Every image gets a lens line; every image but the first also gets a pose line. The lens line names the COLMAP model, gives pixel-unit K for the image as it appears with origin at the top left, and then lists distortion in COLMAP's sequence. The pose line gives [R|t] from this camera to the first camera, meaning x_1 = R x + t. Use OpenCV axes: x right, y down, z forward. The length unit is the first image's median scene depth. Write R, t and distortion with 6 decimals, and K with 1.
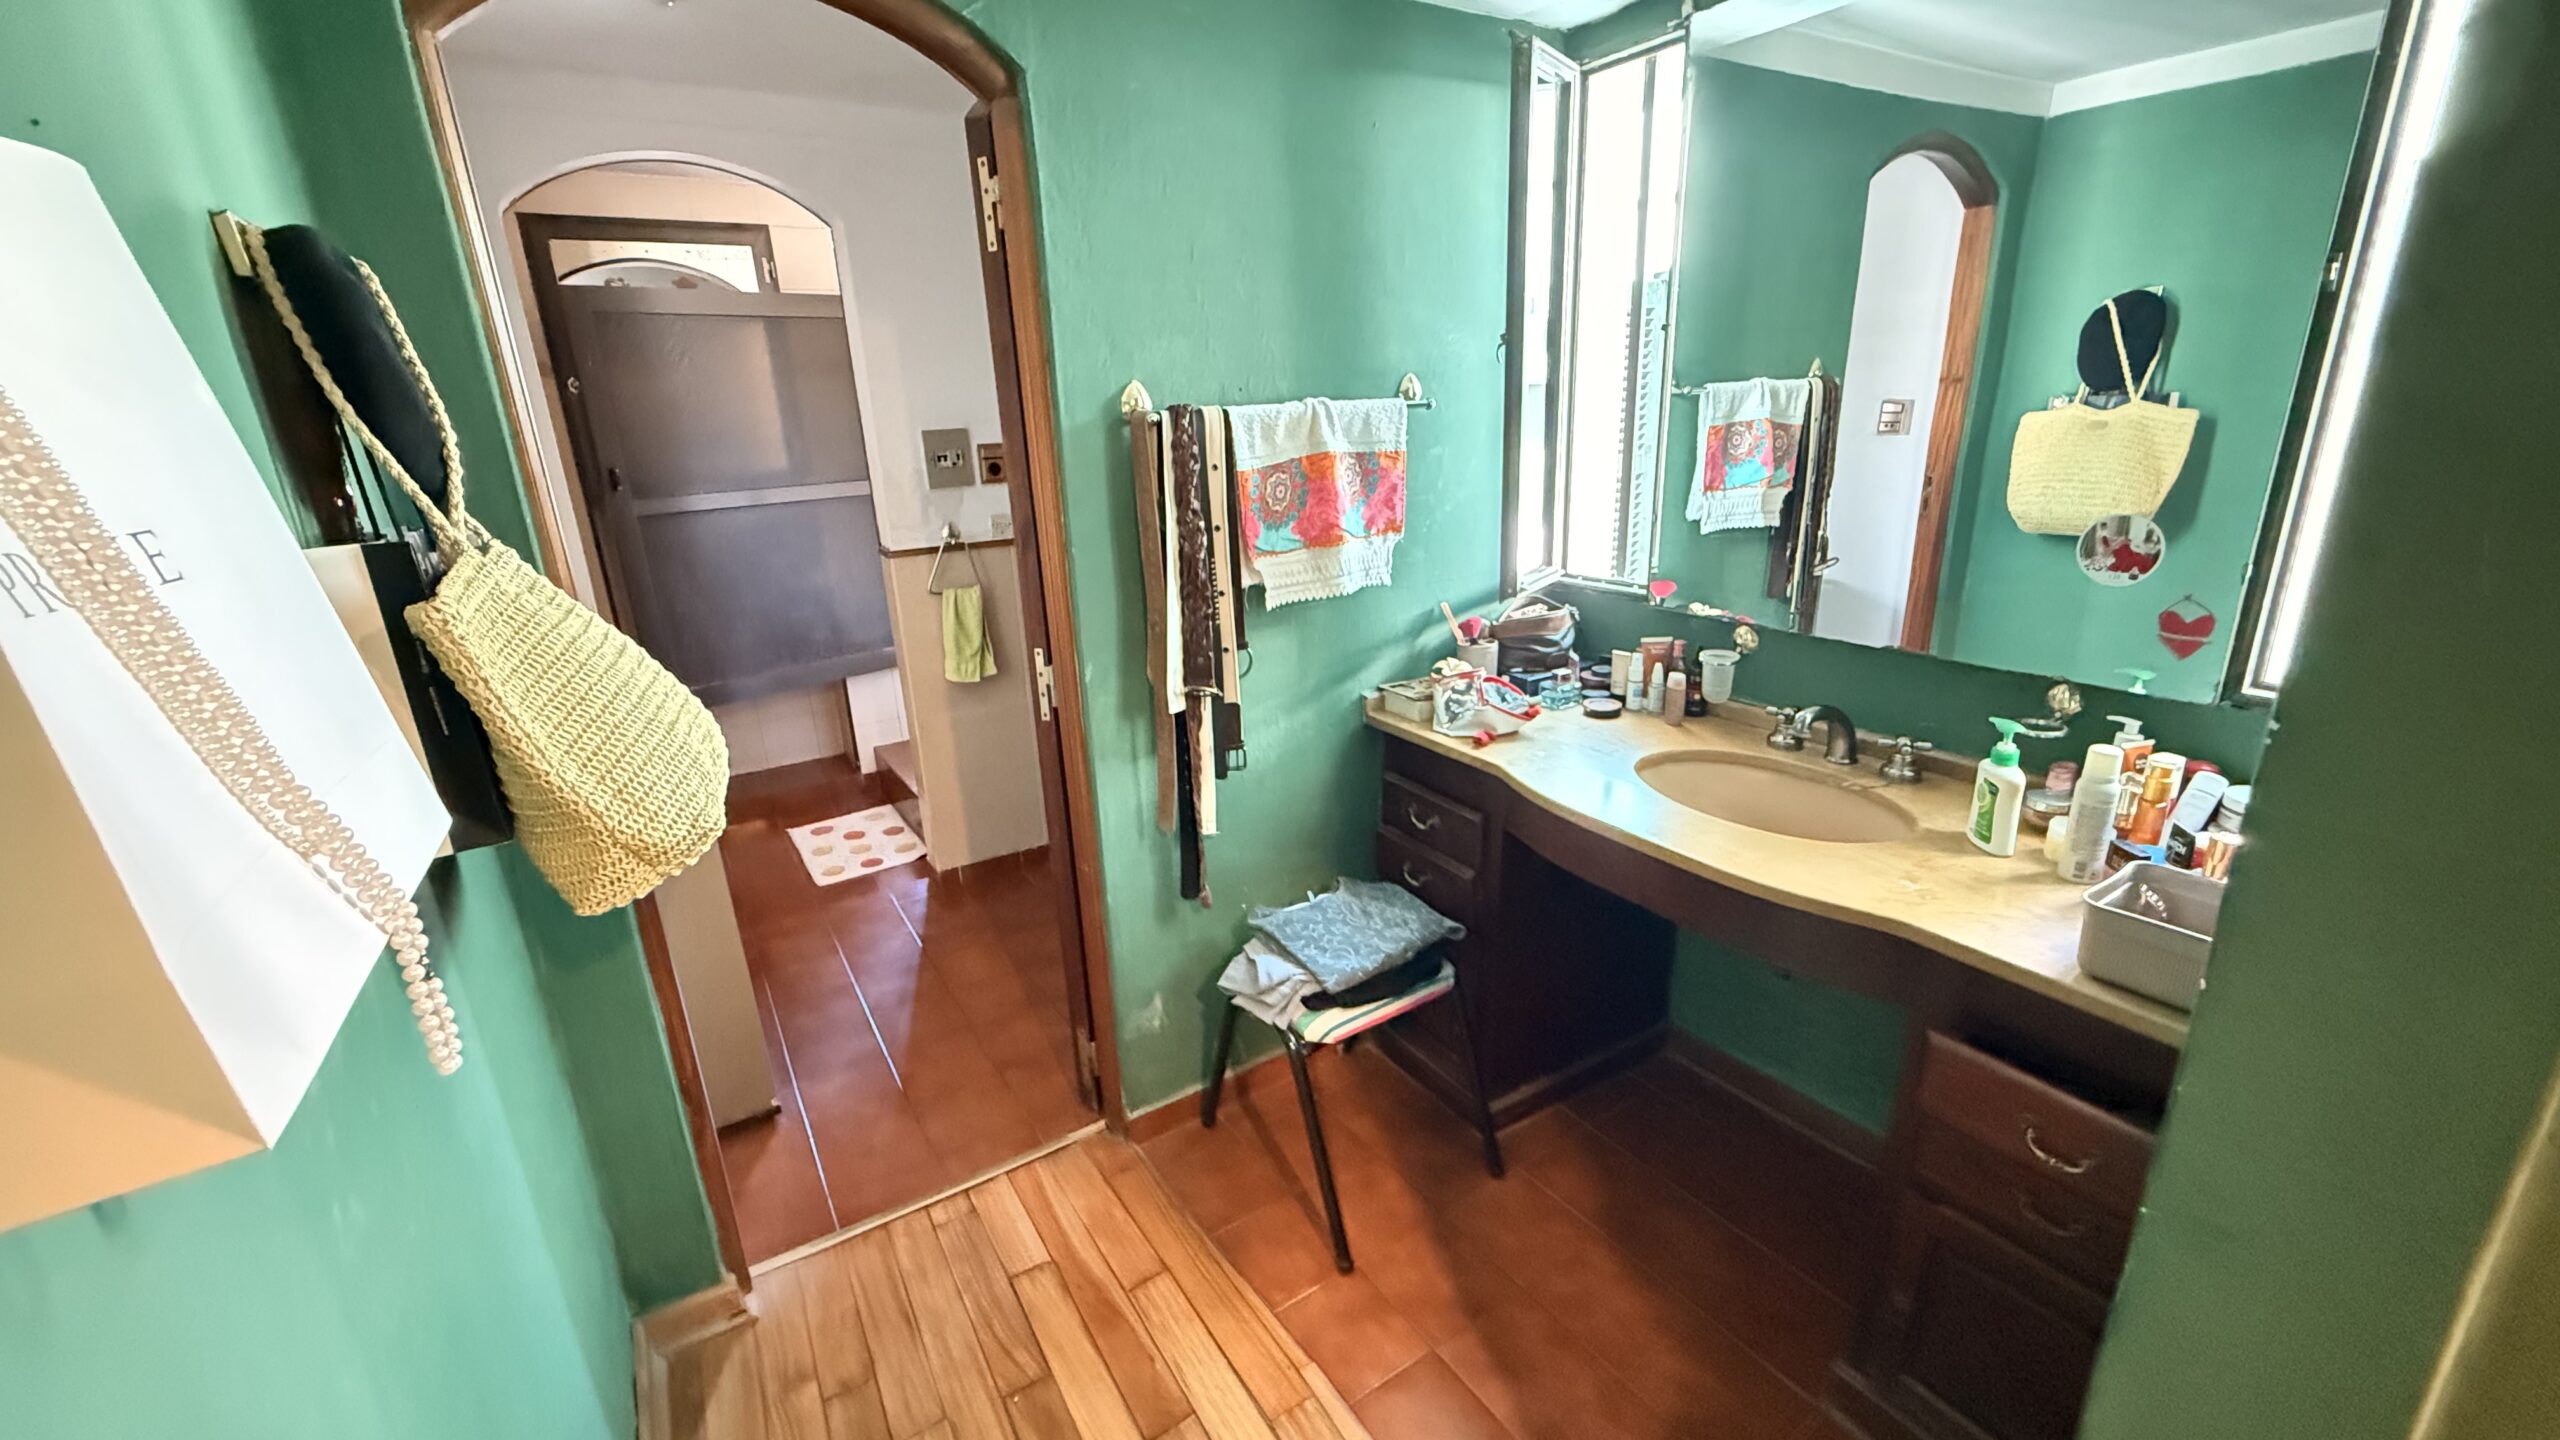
lens RADIAL K [[1018.4, 0, 1272.1], [0, 1018.4, 710.2], [0, 0, 1]] dist [-0.000731, 0.000186]
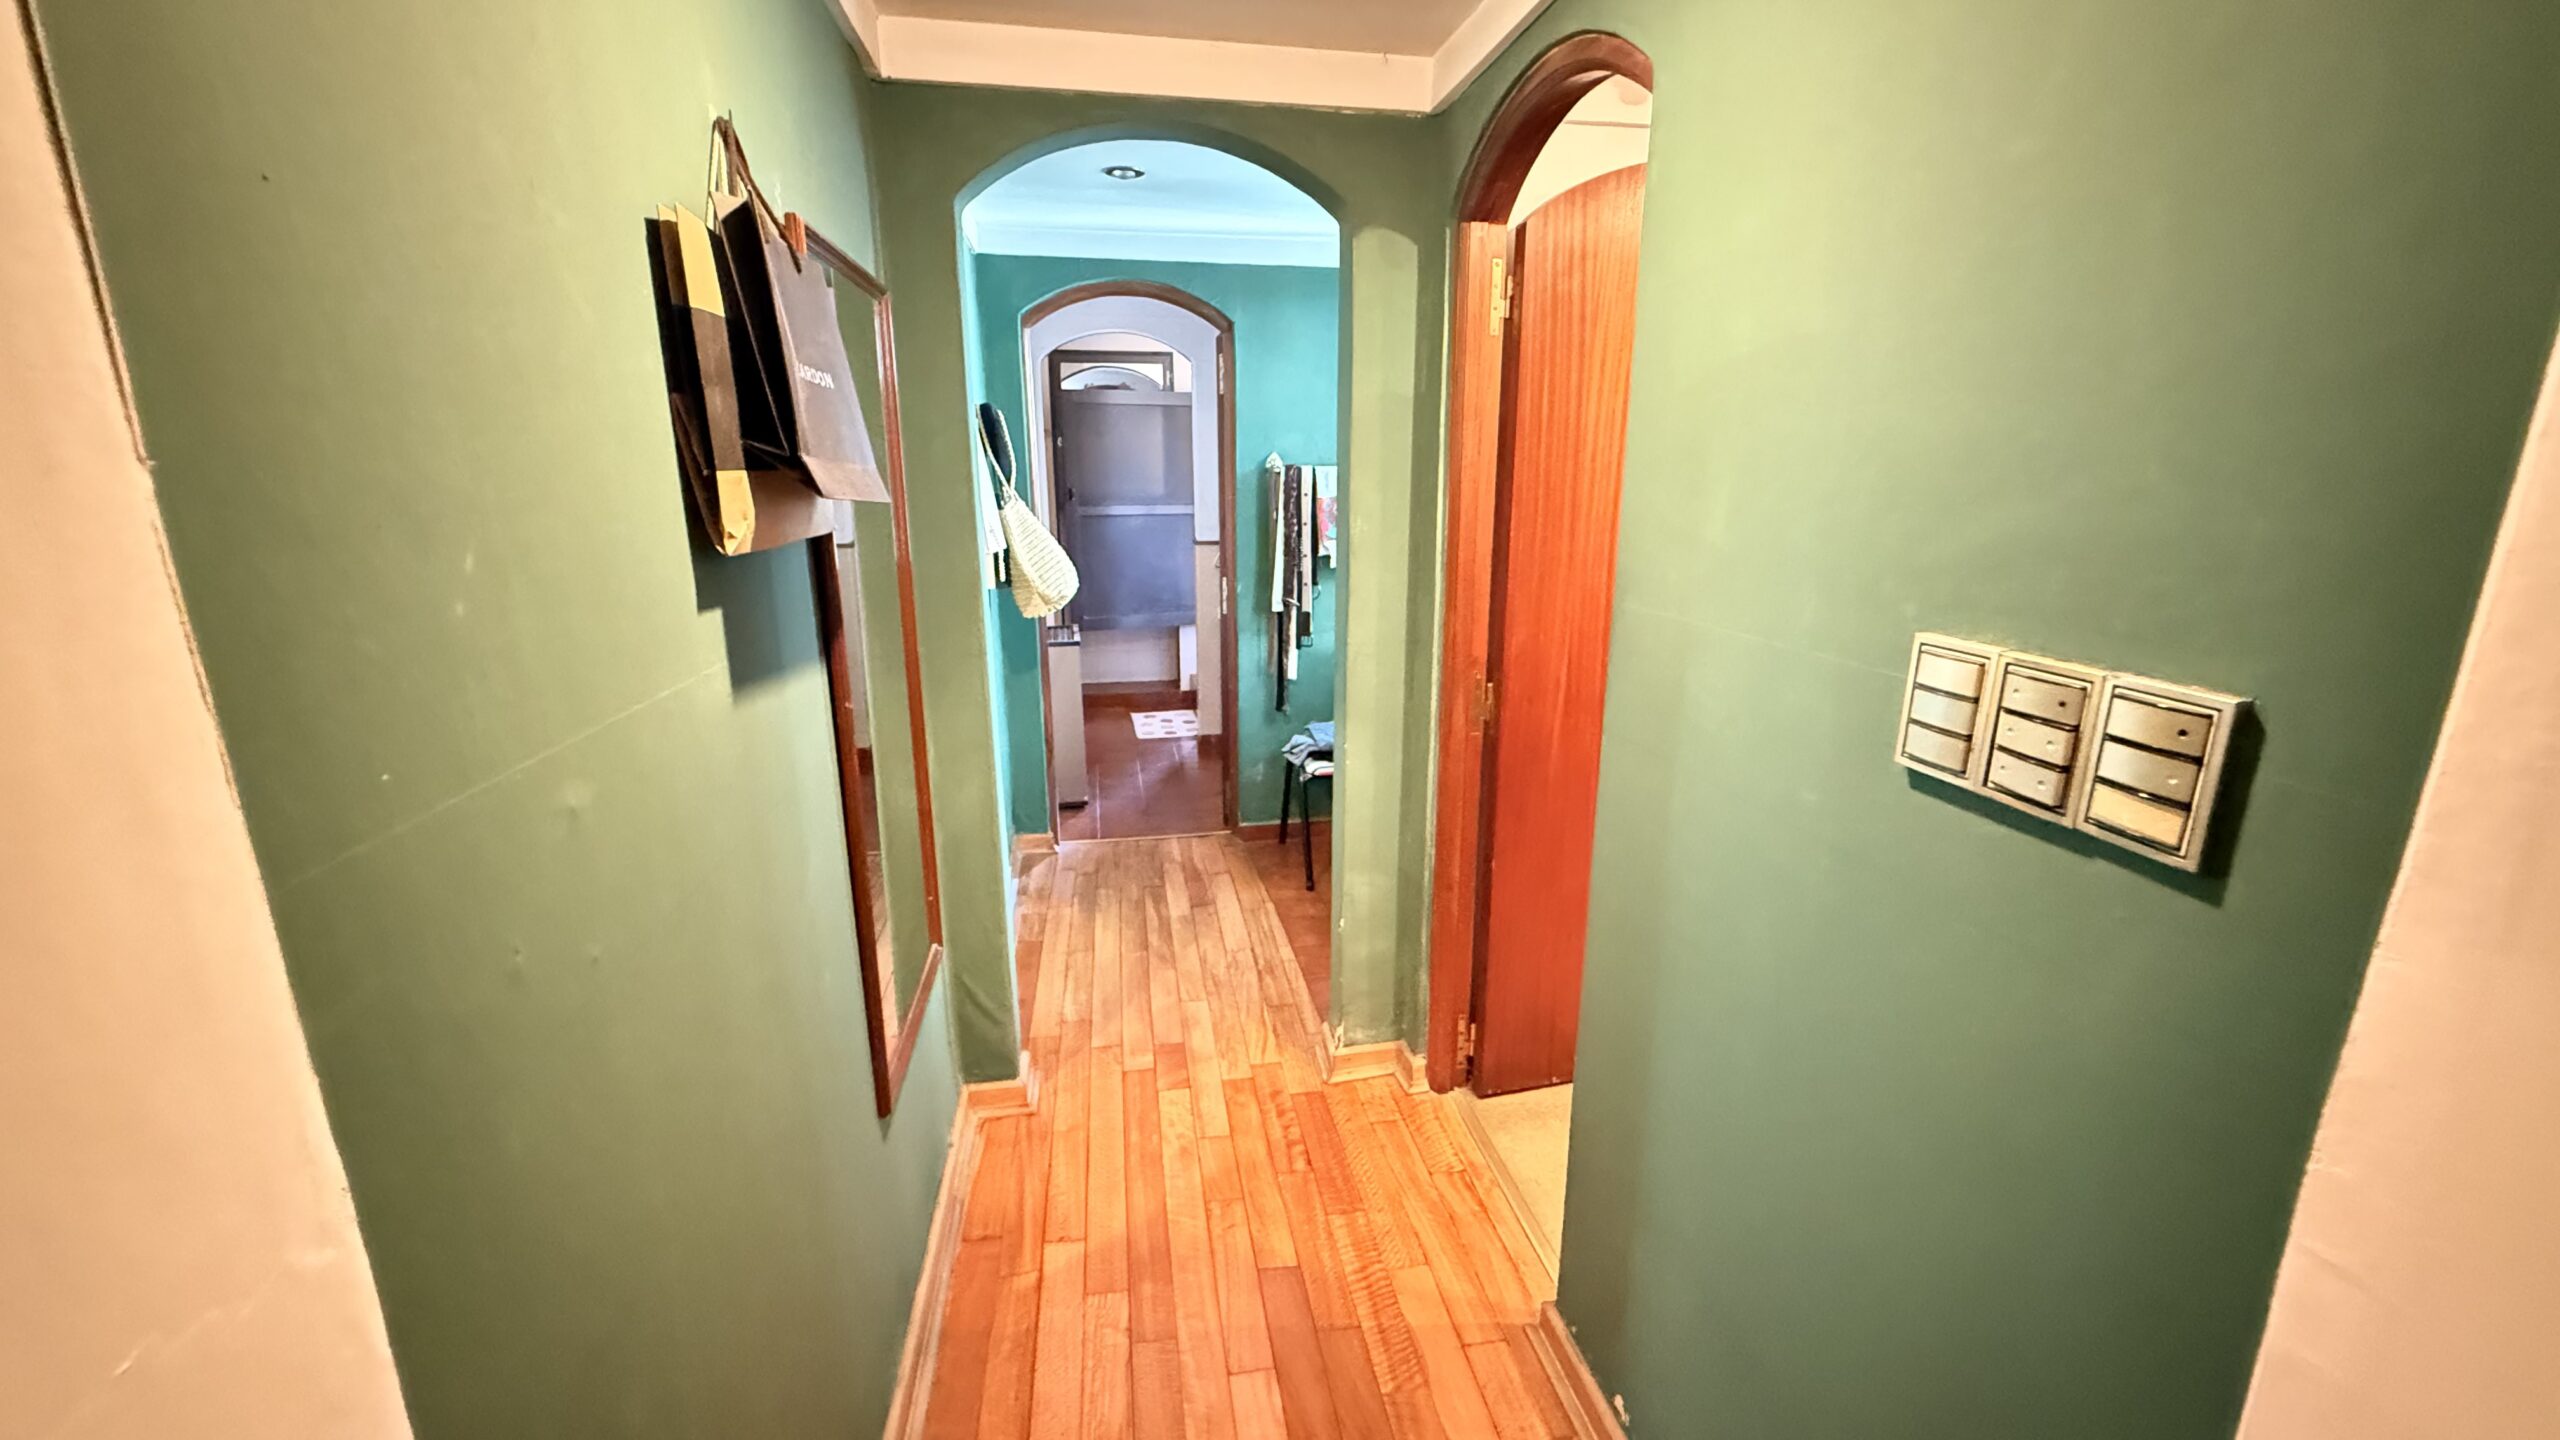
lens RADIAL K [[1018.4, 0, 1287.7], [0, 1018.4, 722.1], [0, 0, 1]] dist [-0.000731, 0.000186]
pose [[0.927661, 0.135078, -0.348136, 0.649705], [-0.151143, 0.988324, -0.019269, 0.250586], [0.341468, 0.070494, 0.937246, -0.880204]]
